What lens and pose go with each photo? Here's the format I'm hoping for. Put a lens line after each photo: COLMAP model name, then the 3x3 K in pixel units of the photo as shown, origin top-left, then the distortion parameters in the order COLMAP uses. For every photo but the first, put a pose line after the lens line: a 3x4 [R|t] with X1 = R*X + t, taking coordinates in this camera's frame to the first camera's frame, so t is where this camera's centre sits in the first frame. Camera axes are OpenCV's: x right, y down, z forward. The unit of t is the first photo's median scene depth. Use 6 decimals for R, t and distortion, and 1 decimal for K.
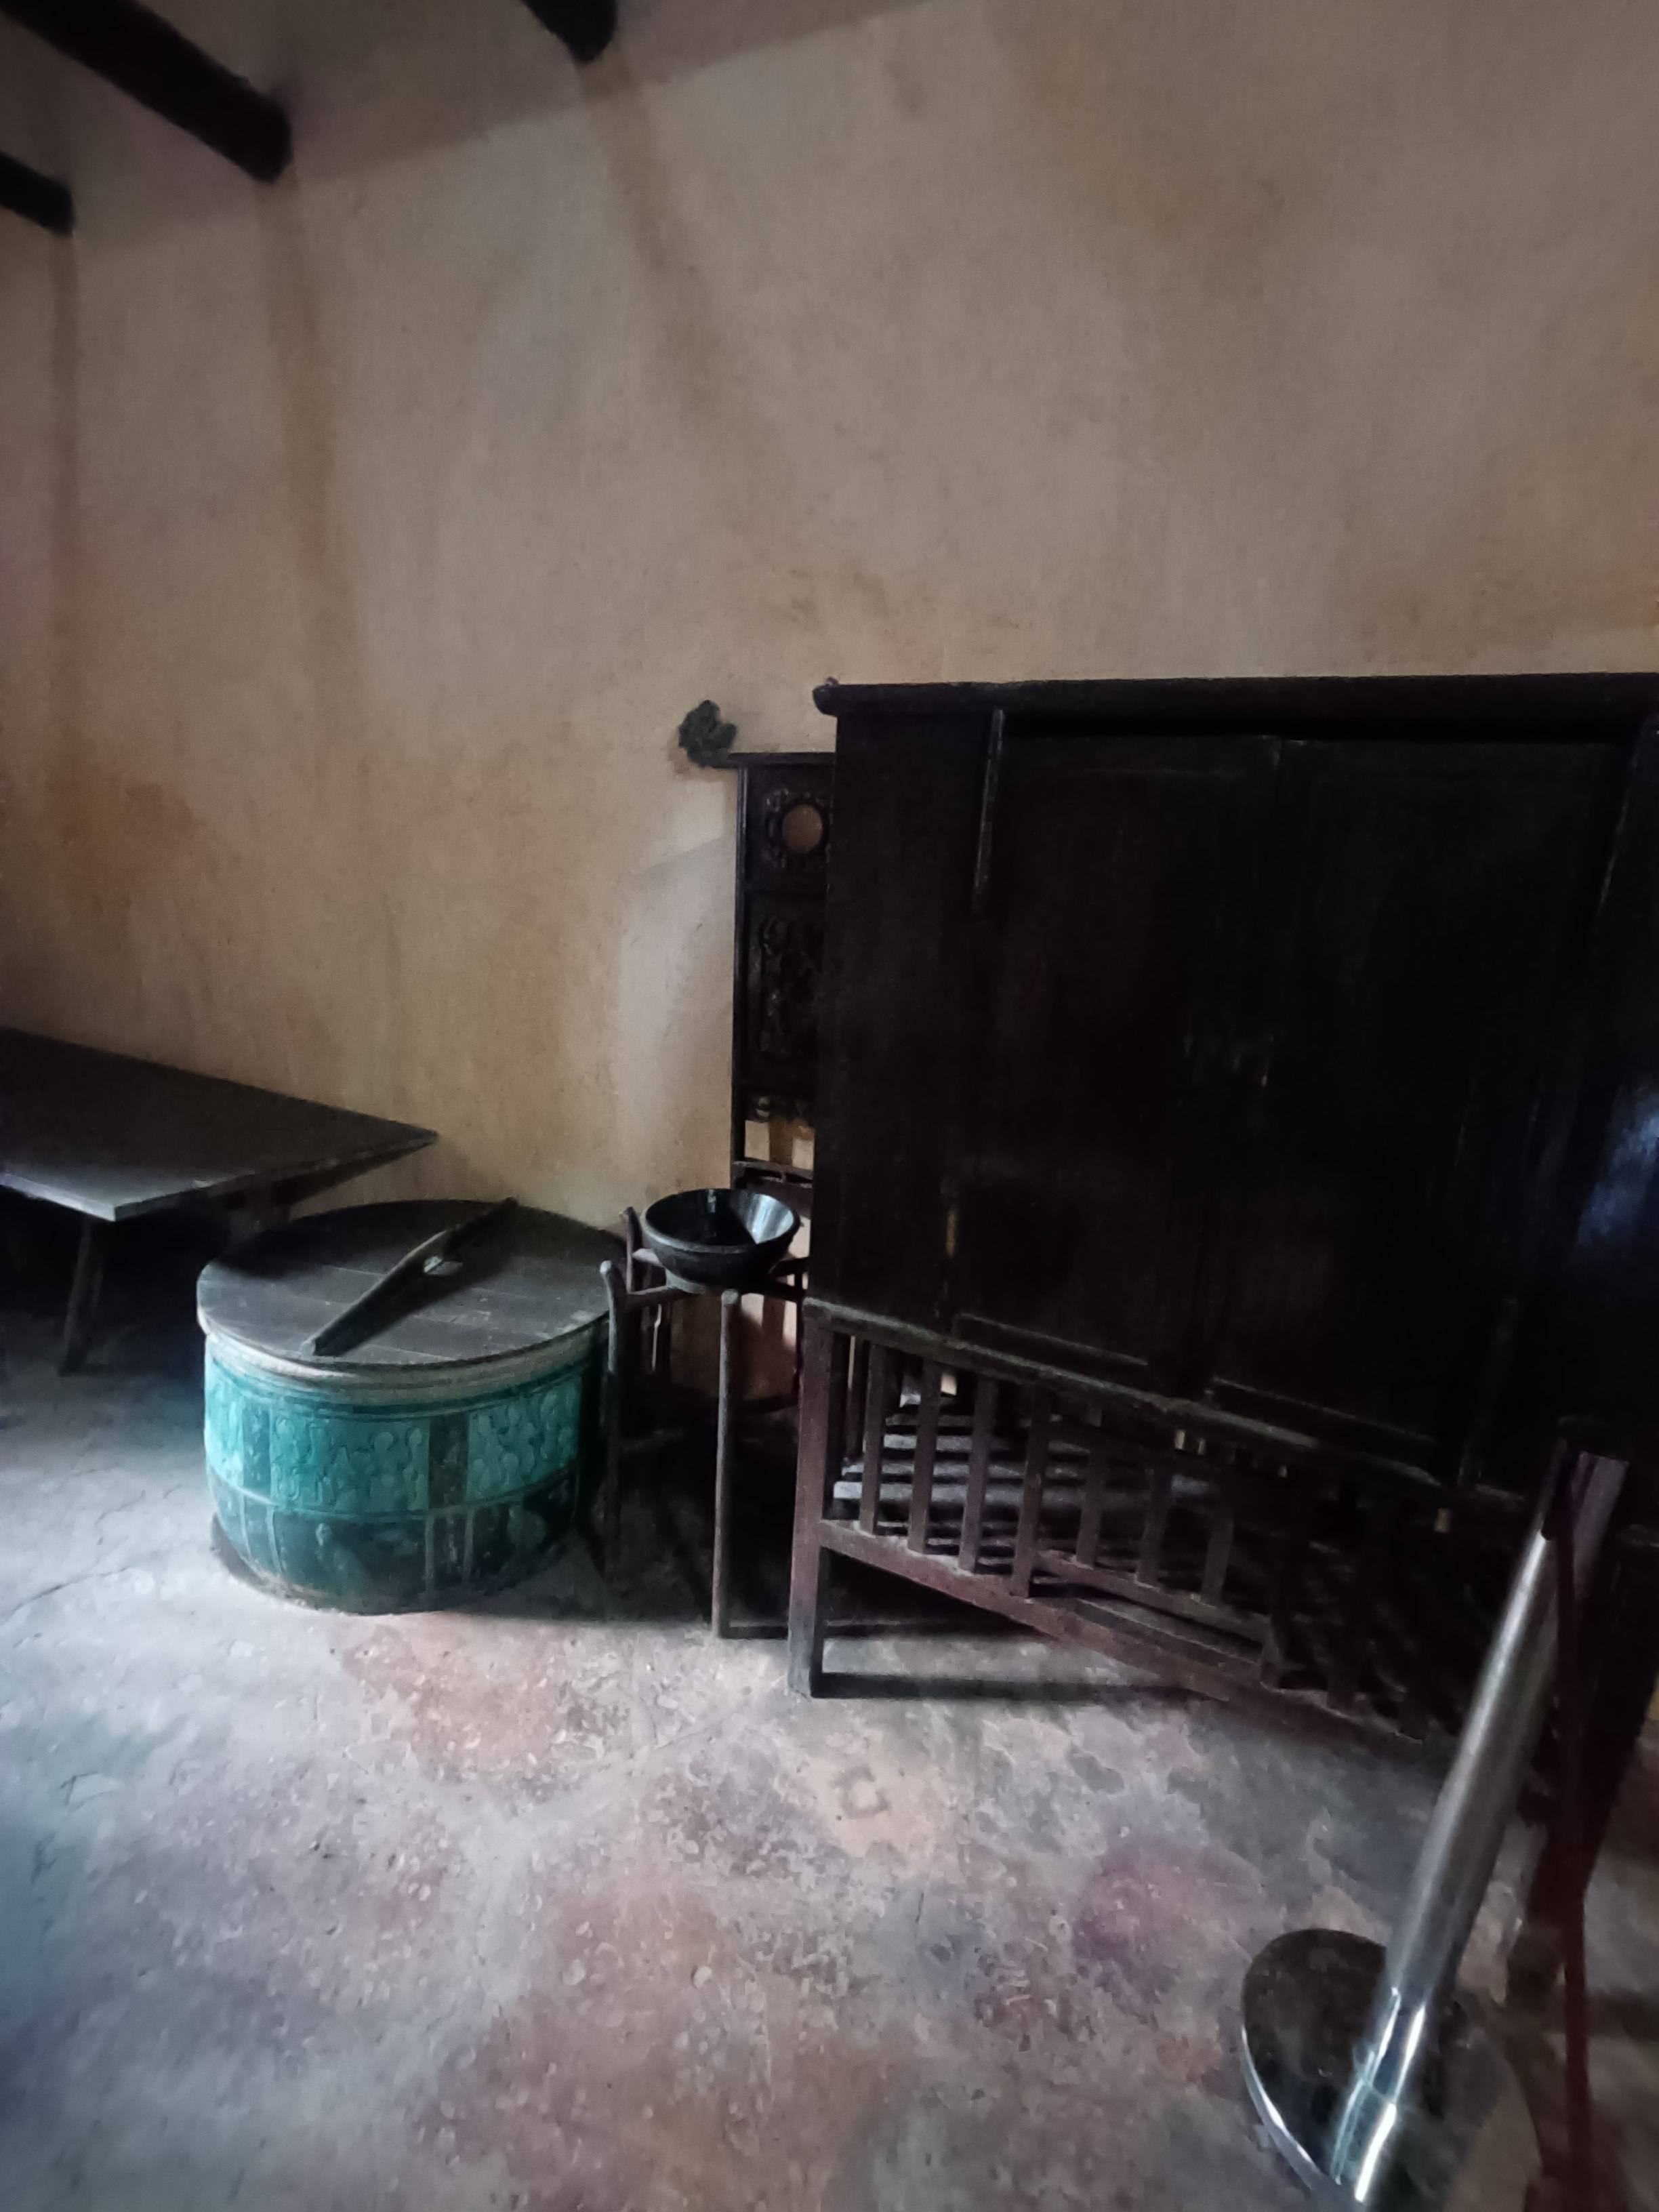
lens RADIAL K [[961.0, 0, 829.5], [0, 961.0, 1106.0], [0, 0, 1]] dist [-0.022936, -0.000573]
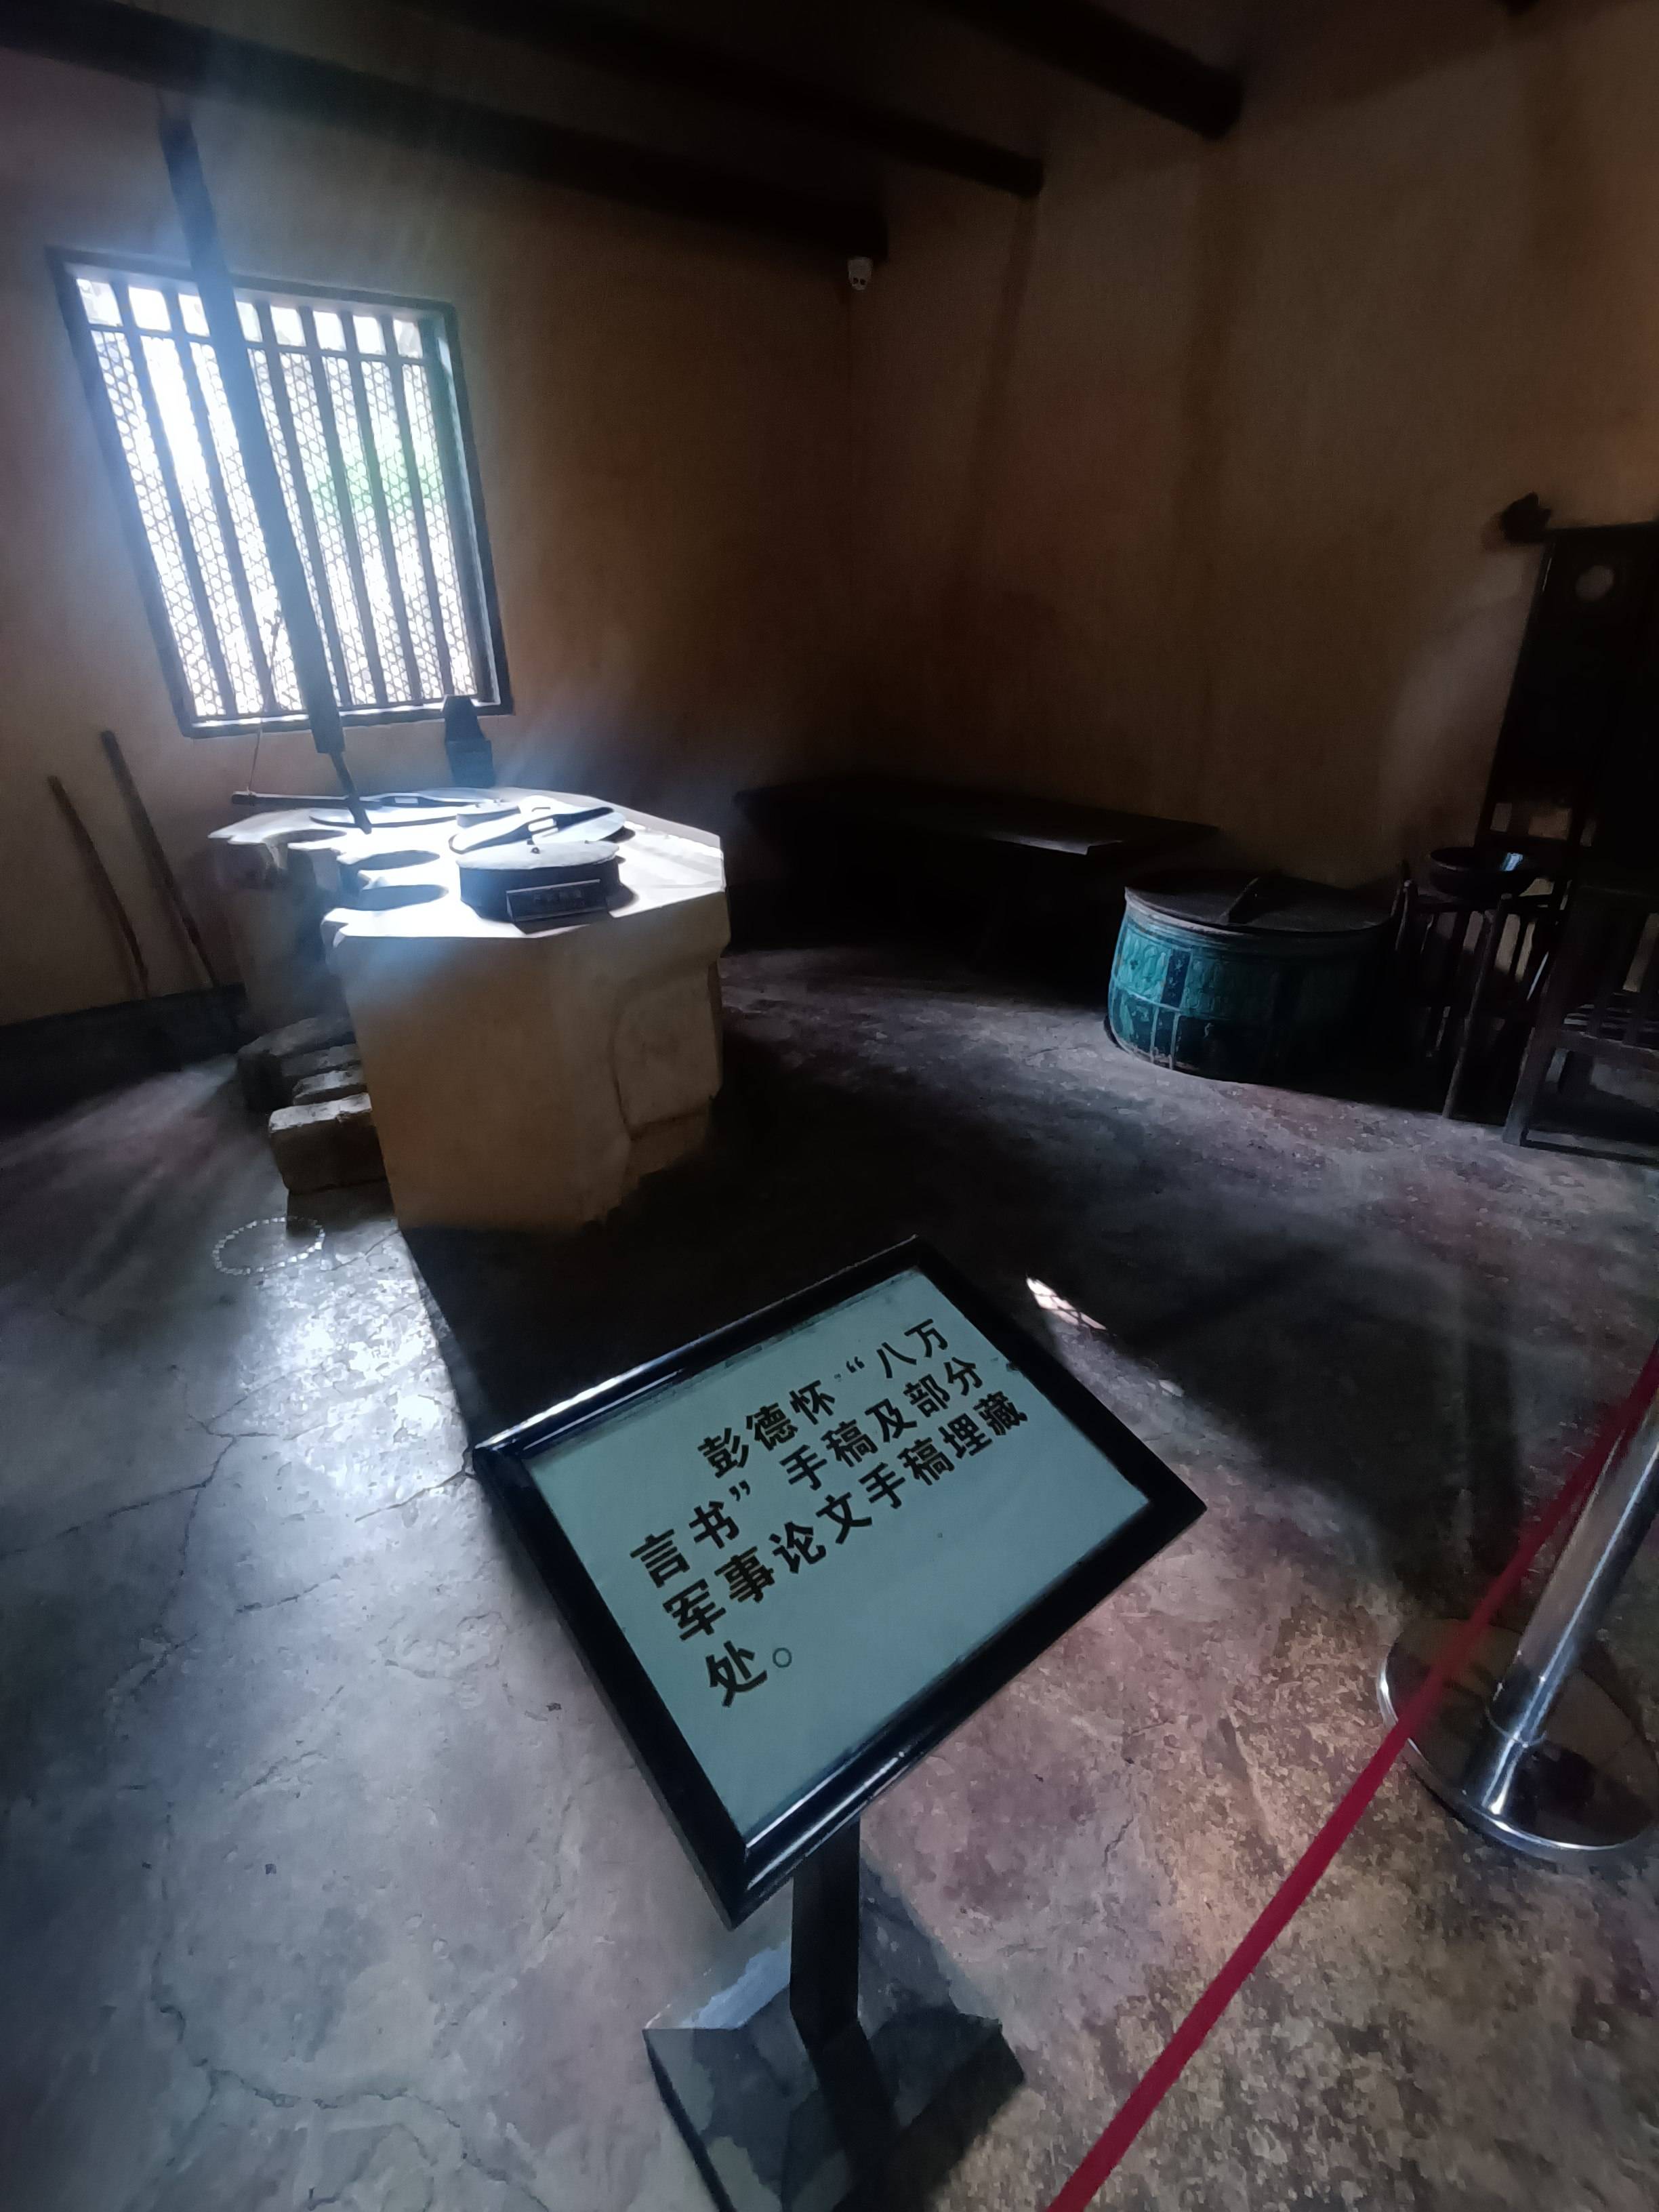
lens RADIAL K [[961.0, 0, 829.5], [0, 961.0, 1106.0], [0, 0, 1]] dist [-0.022936, -0.000573]
pose [[0.893477, 0.125502, -0.431217, -0.375274], [-0.036971, 0.977456, 0.207878, 0.242582], [0.447585, -0.169792, 0.877974, -0.944155]]
